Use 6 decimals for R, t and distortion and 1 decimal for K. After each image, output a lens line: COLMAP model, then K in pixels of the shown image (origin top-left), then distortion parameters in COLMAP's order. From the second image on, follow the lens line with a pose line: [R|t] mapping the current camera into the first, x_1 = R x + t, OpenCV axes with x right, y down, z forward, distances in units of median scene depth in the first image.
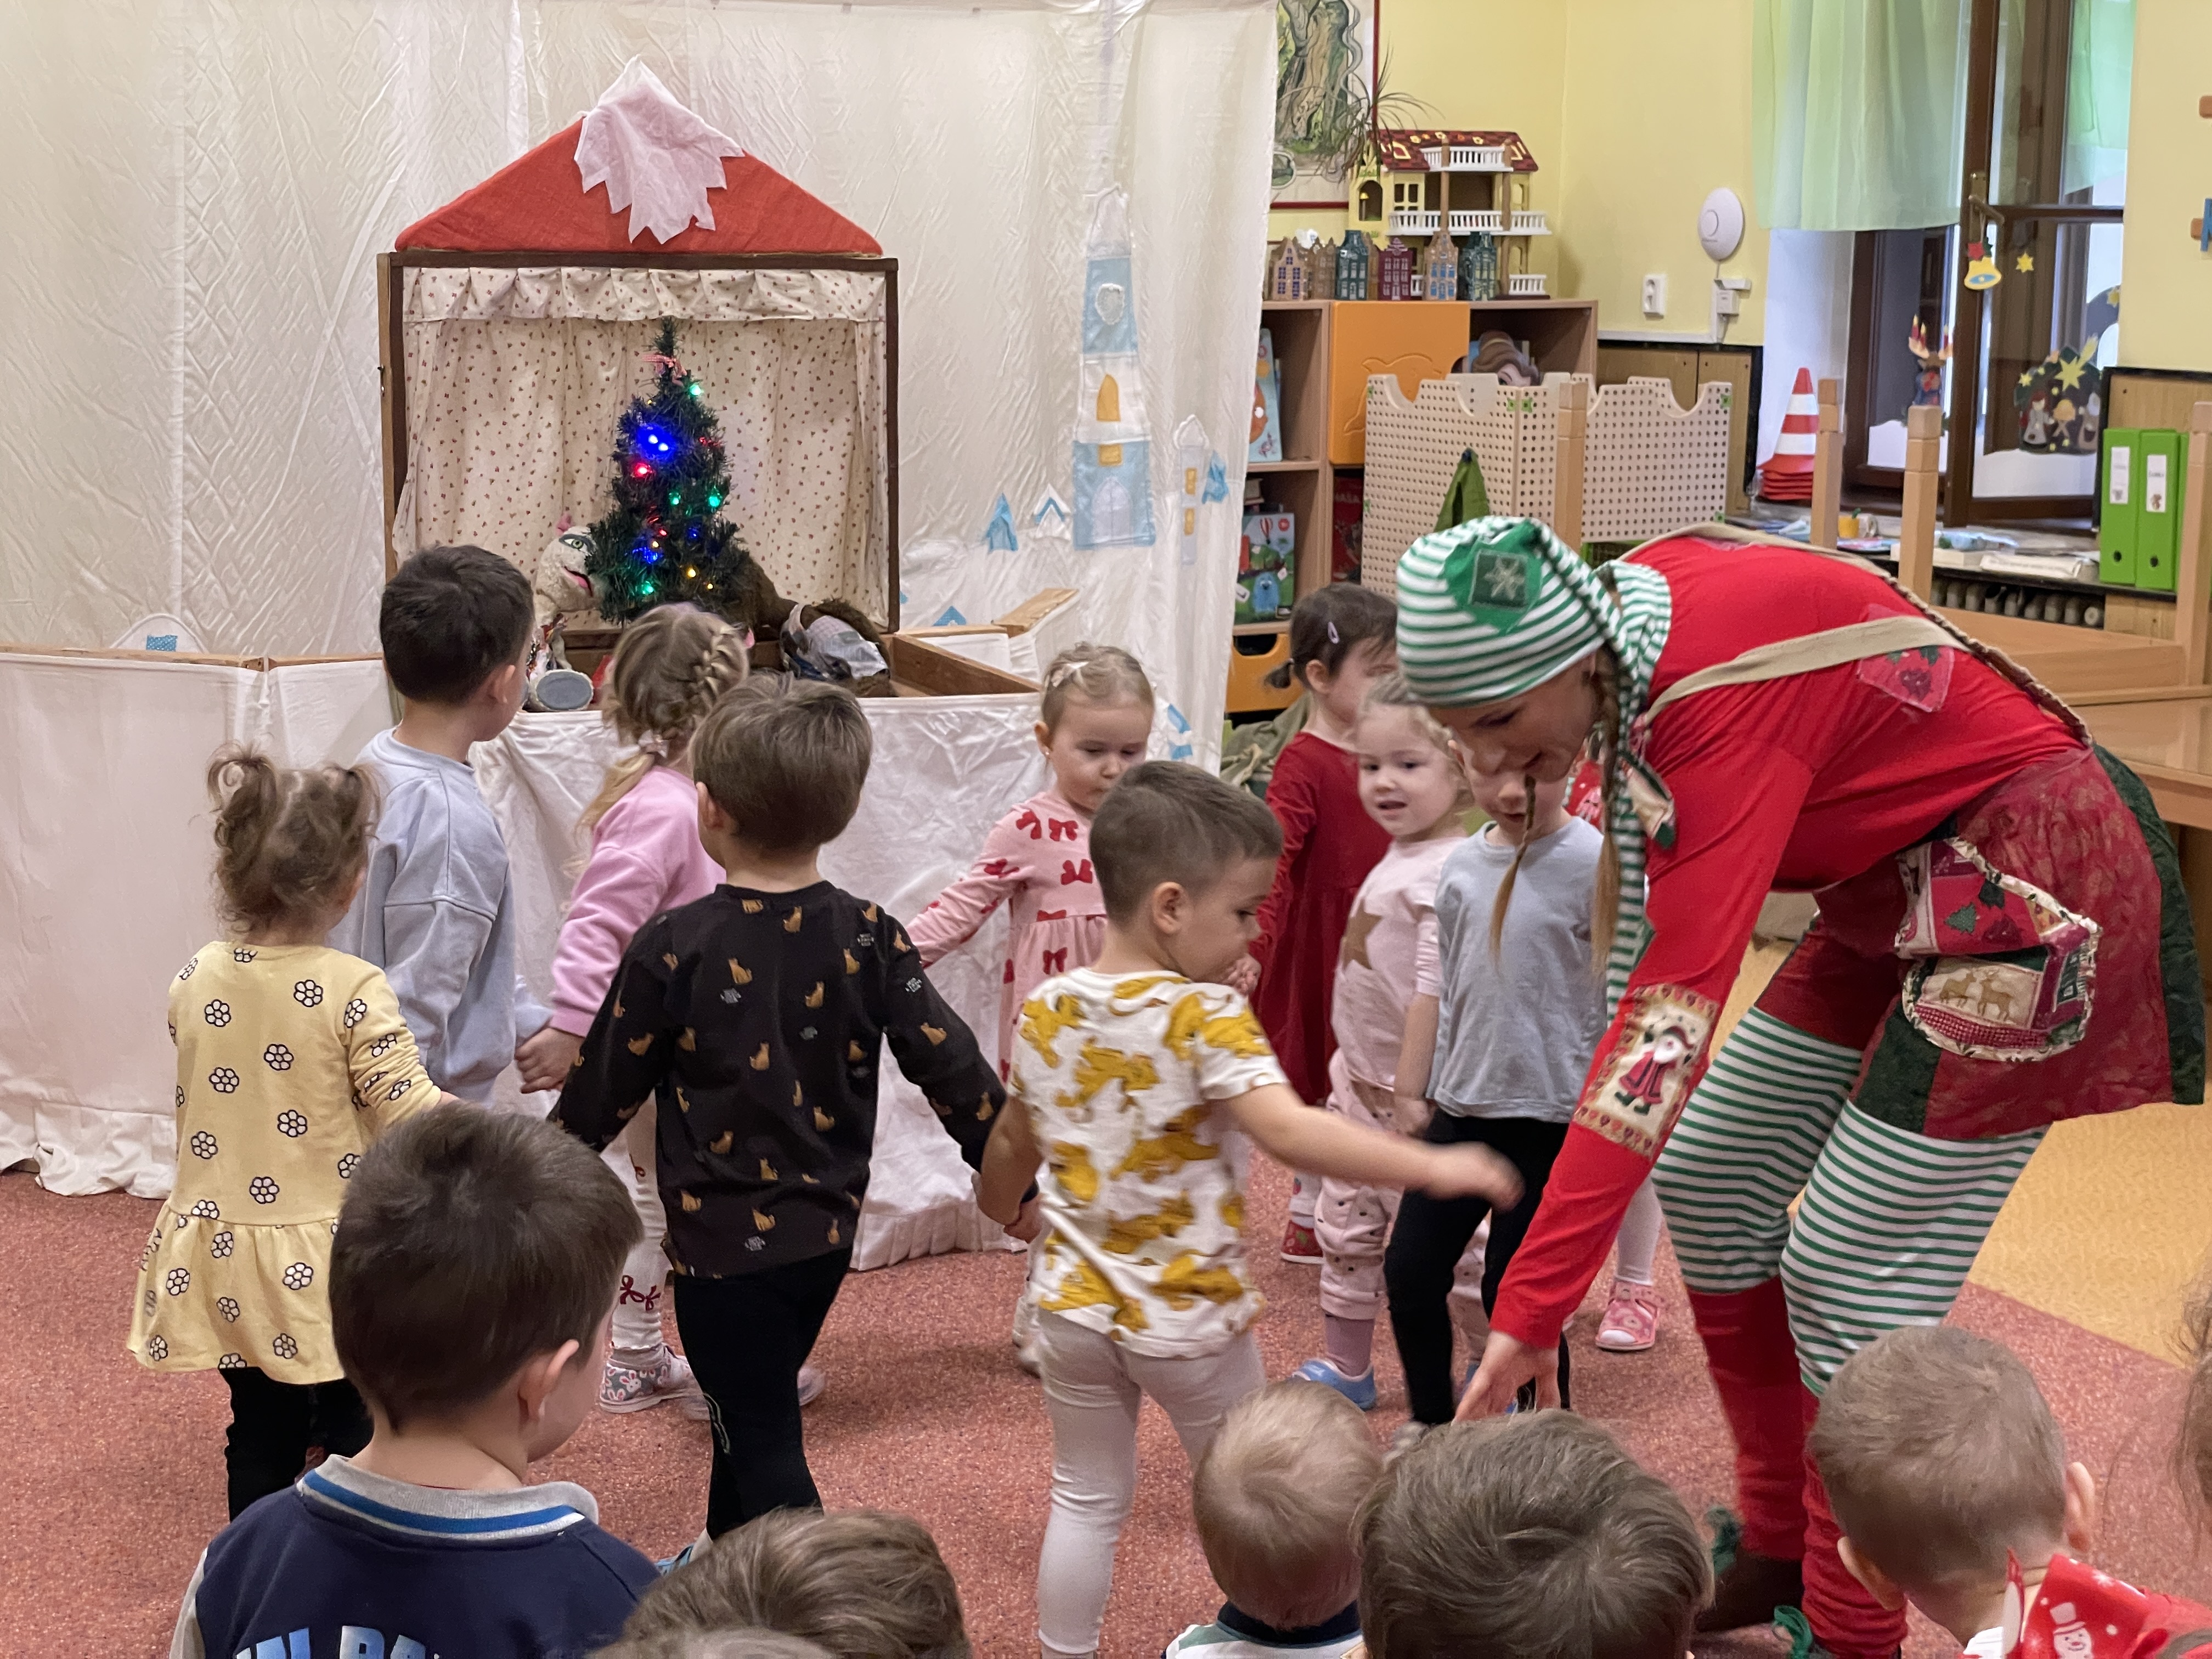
lens RADIAL K [[3385.1, 0, 1078.5], [0, 3385.1, 804.2], [0, 0, 1]] dist [0.076599, 0.000000]
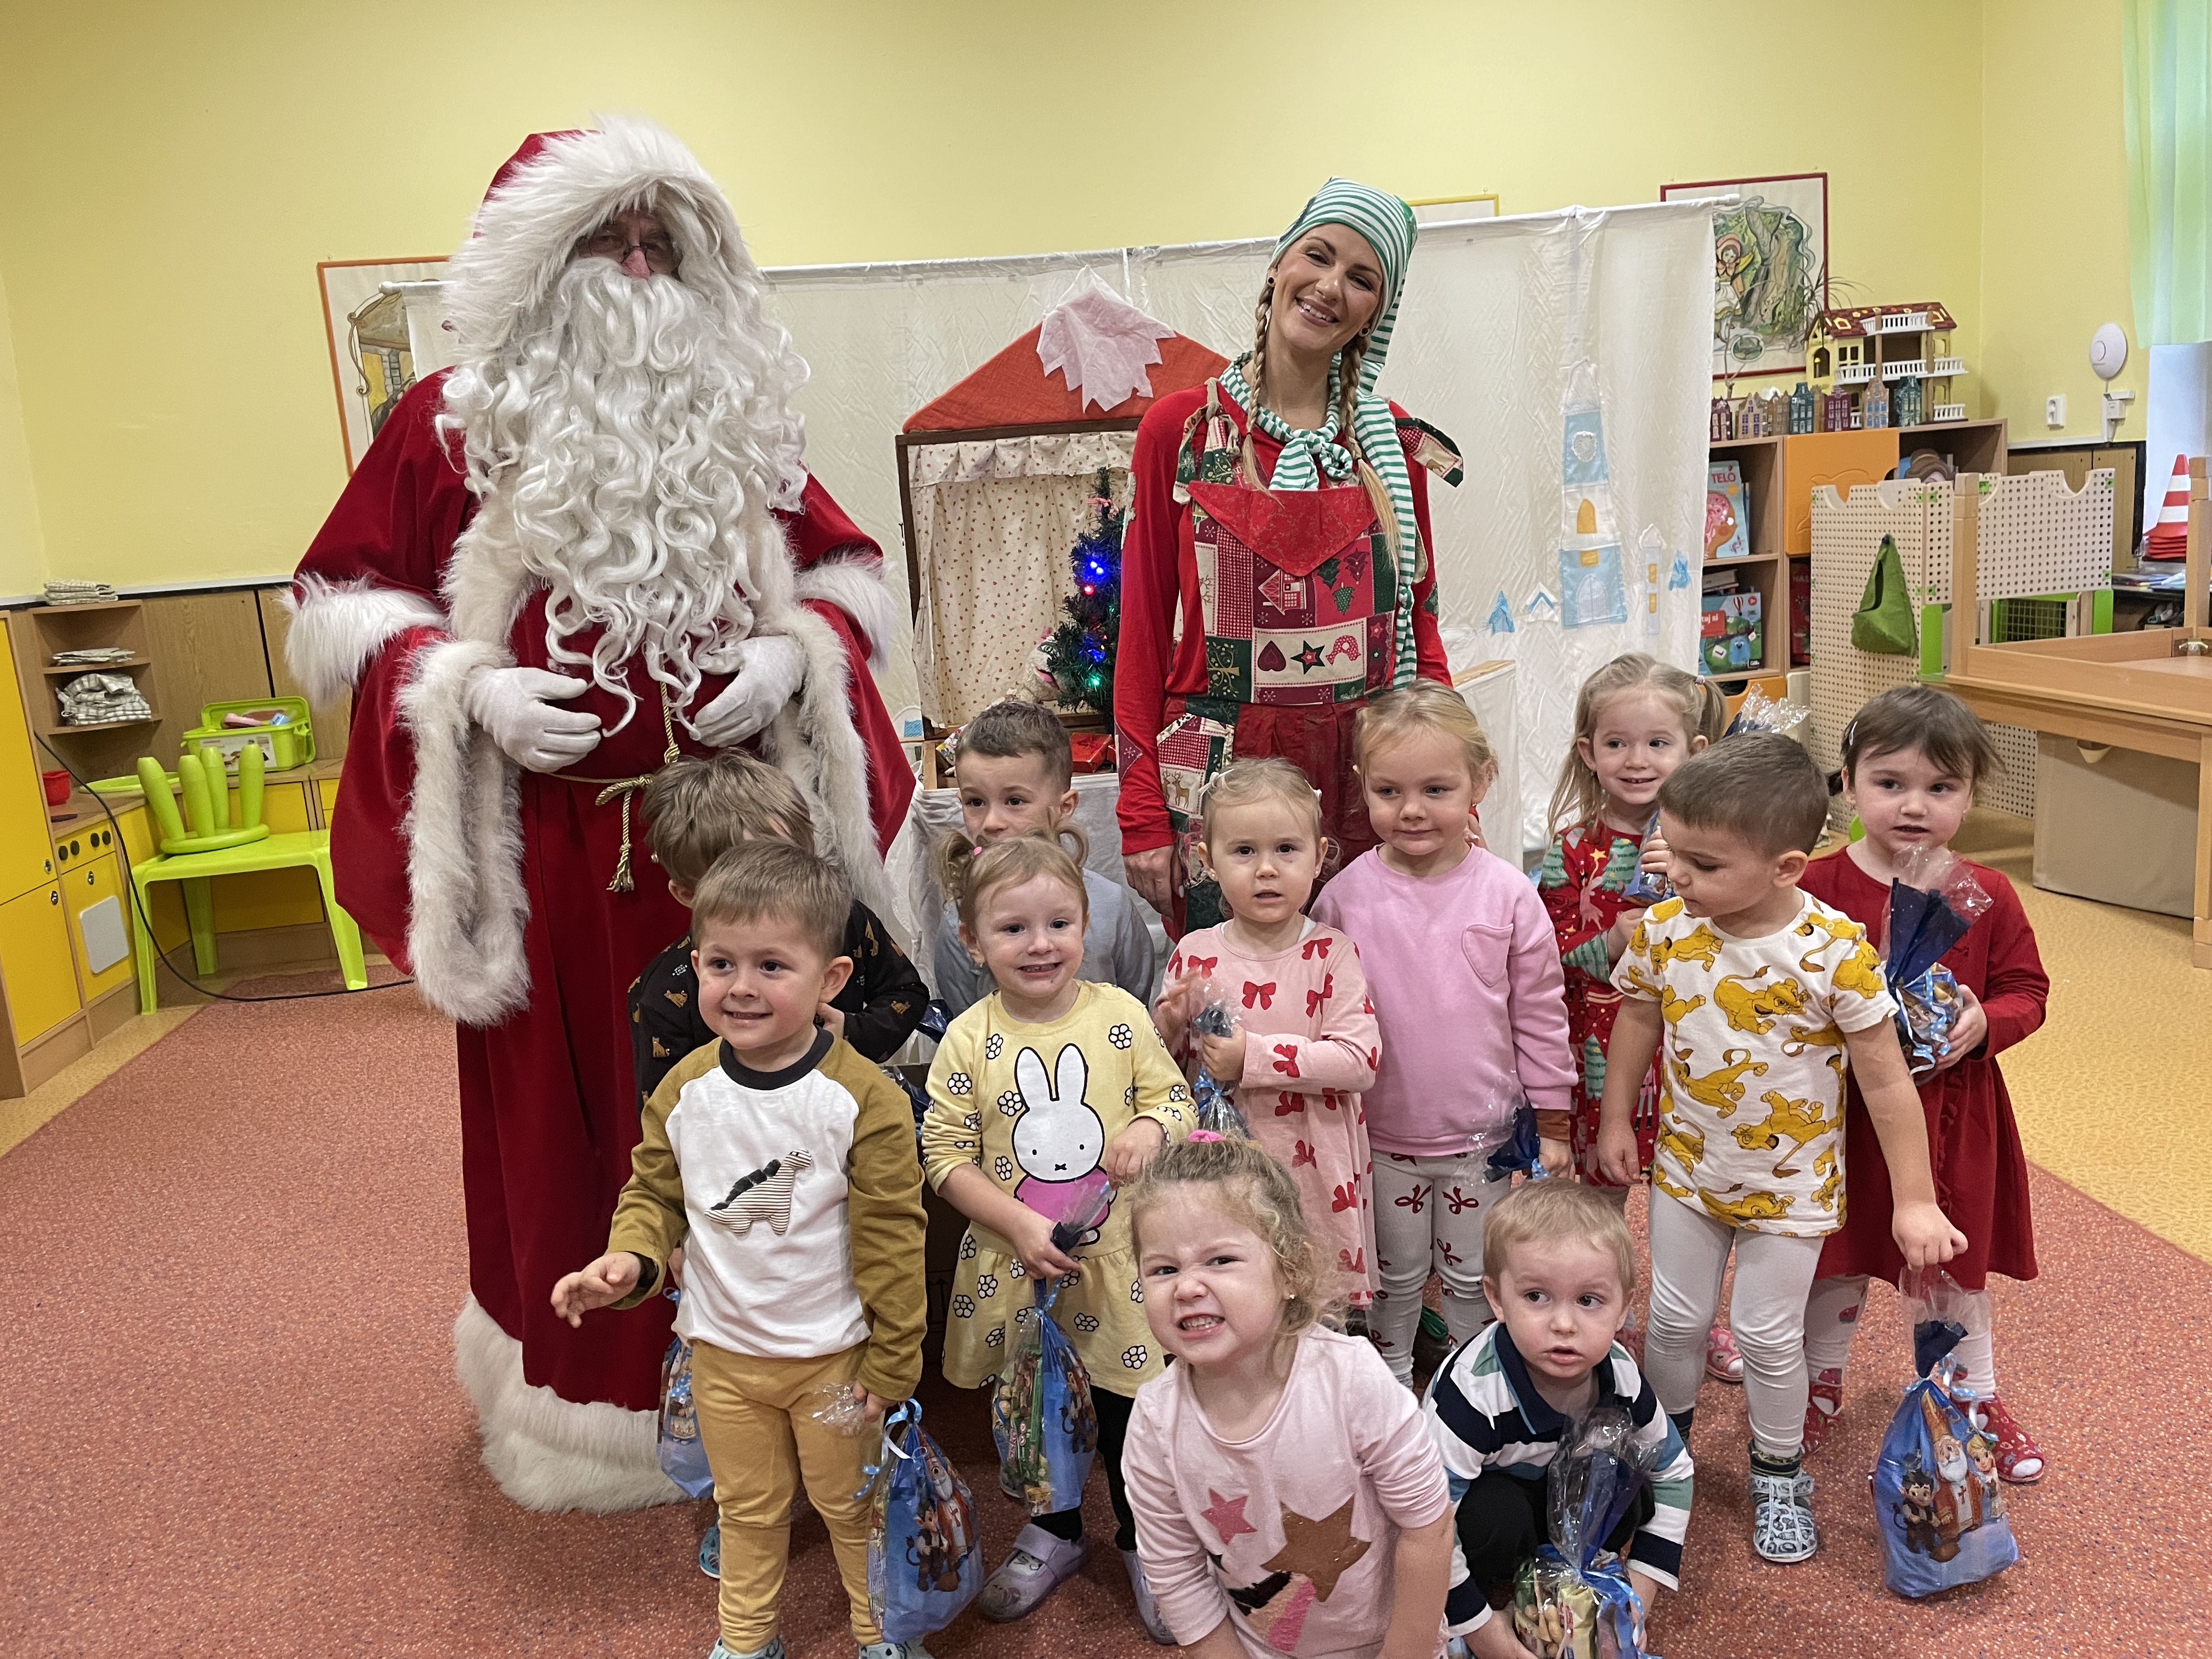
lens RADIAL K [[1707.5, 0, 1116.5], [0, 1707.5, 803.4], [0, 0, 1]] dist [0.087052, -0.121367]
pose [[0.934981, -0.017774, -0.354253, 0.077797], [0.024780, 0.999577, 0.015248, -0.019252], [0.353832, -0.023035, 0.935025, 0.283192]]
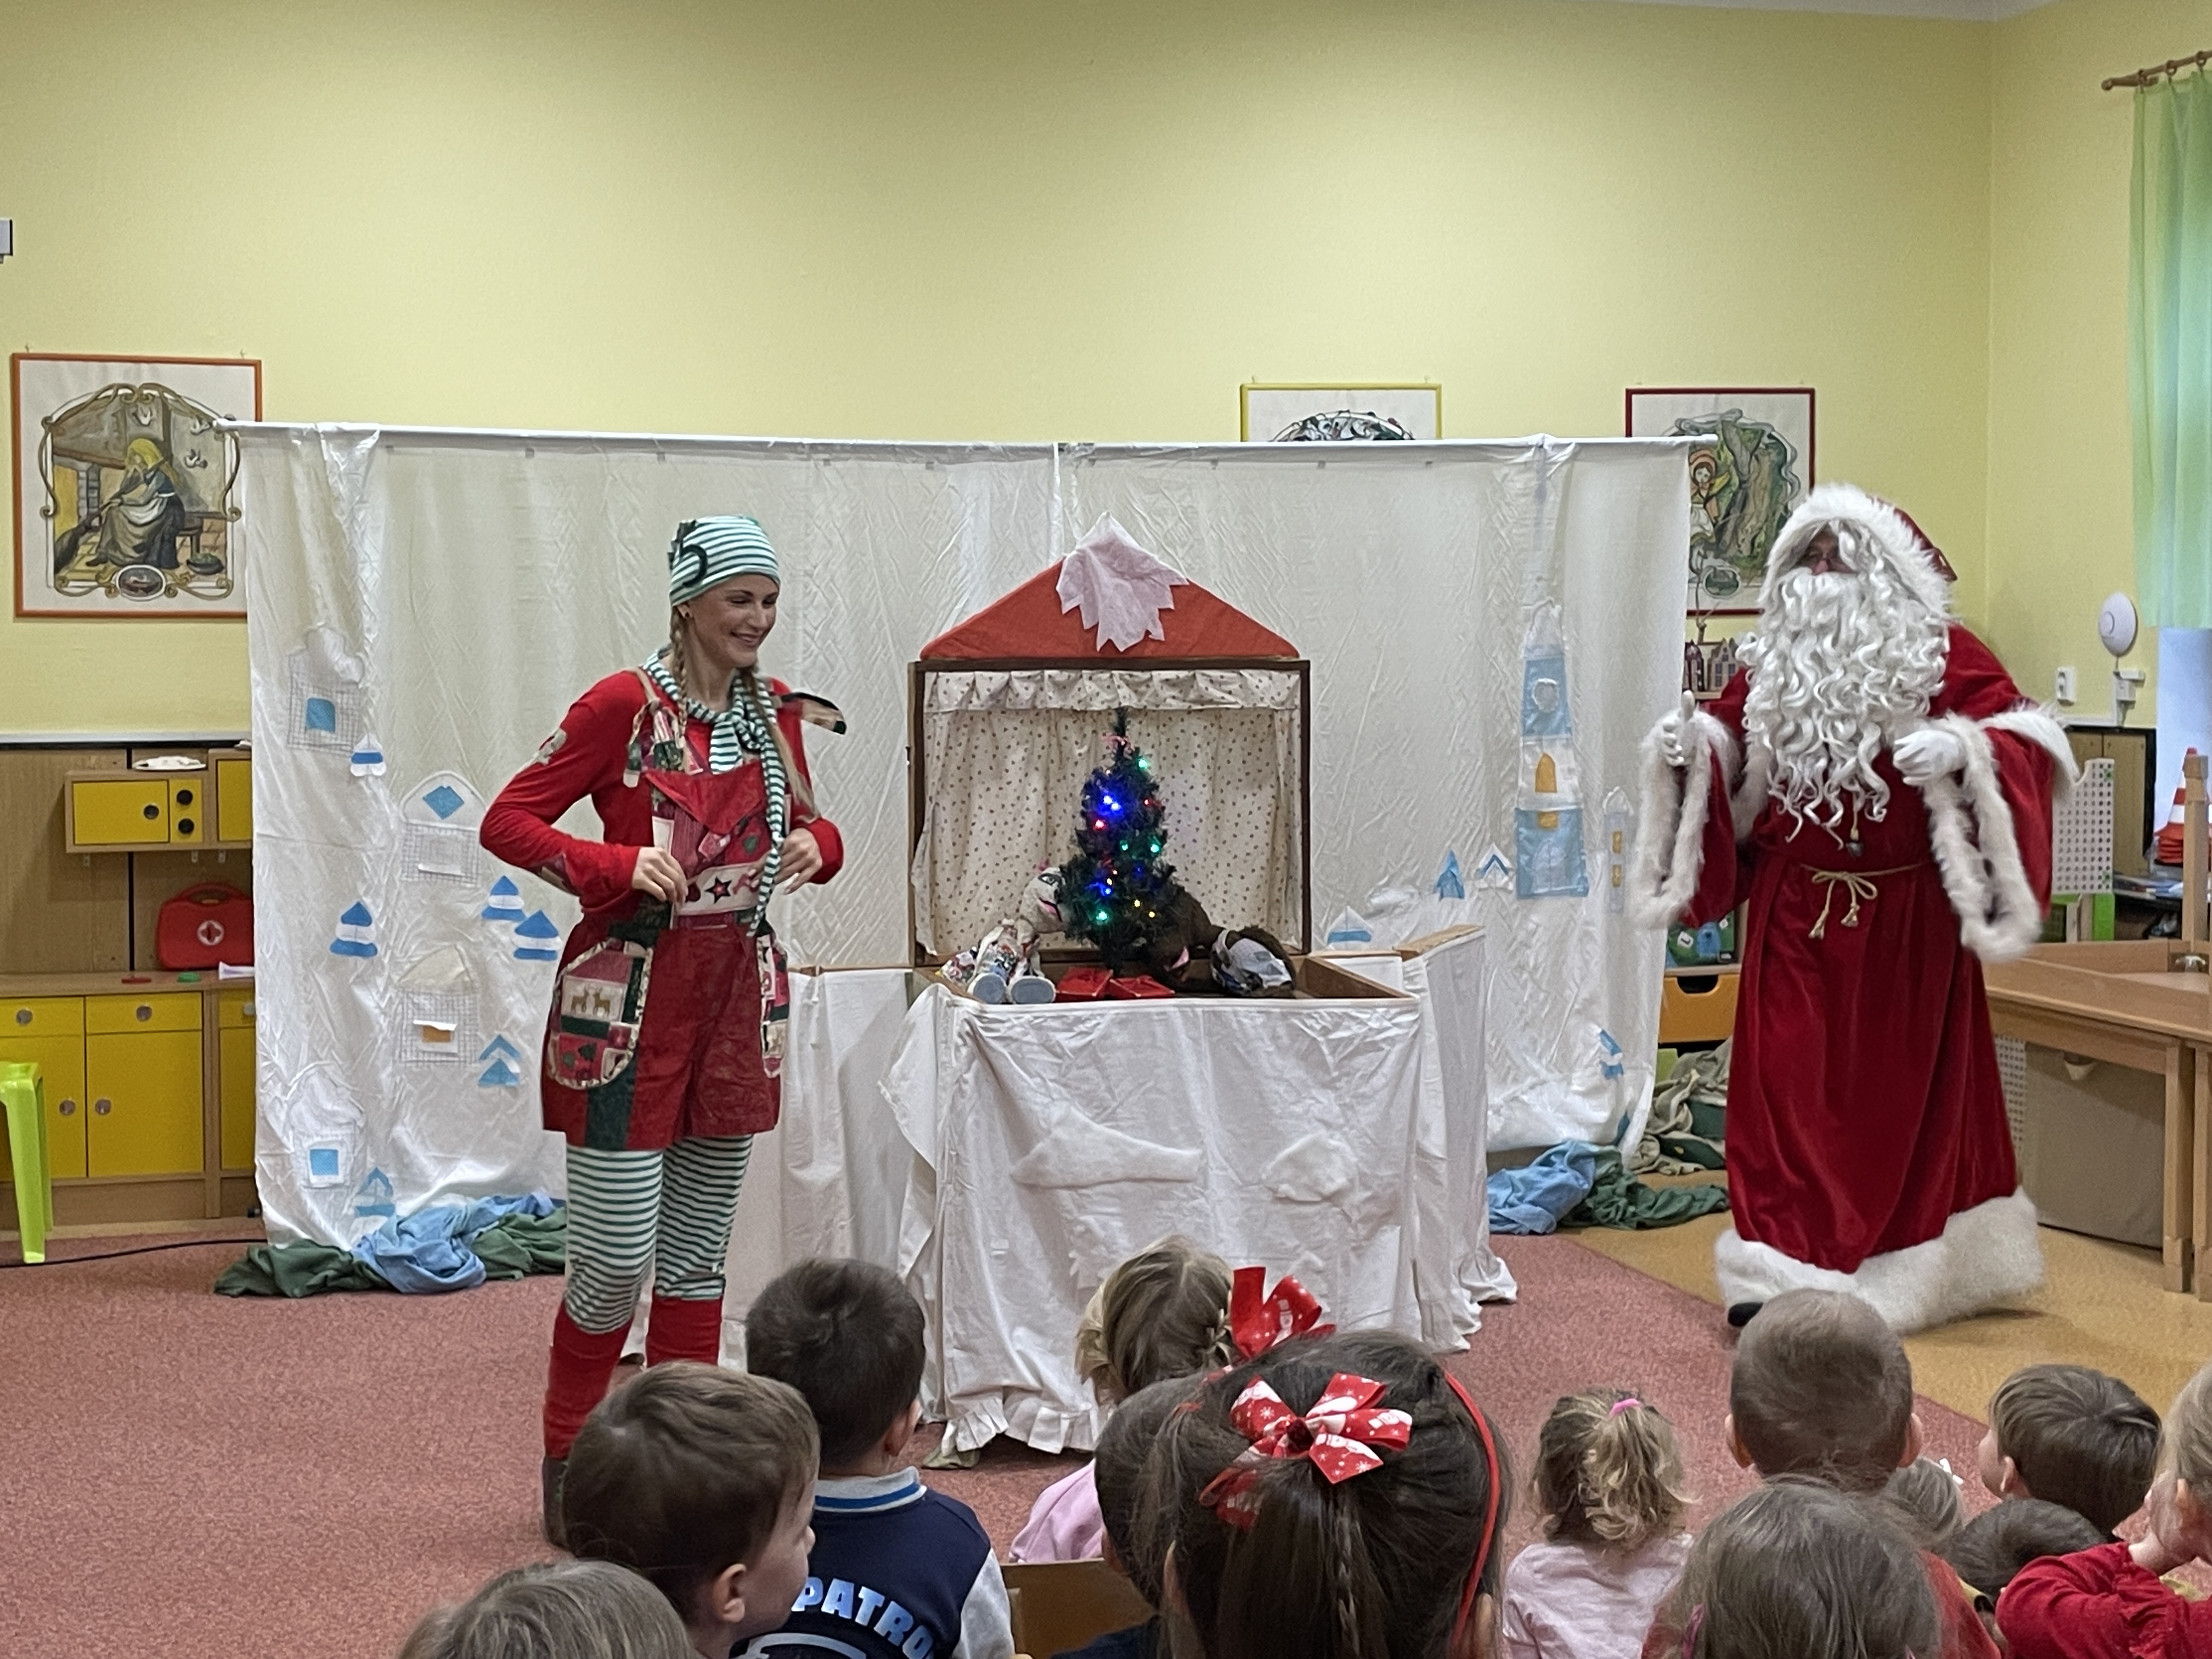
lens RADIAL K [[3100.2, 0, 1068.7], [0, 3100.2, 775.5], [0, 0, 1]] dist [0.090710, 0.000000]
pose [[0.977529, -0.002664, -0.210784, 0.077874], [-0.023270, 0.992445, -0.120462, 0.018554], [0.209513, 0.122660, 0.970082, -0.109074]]
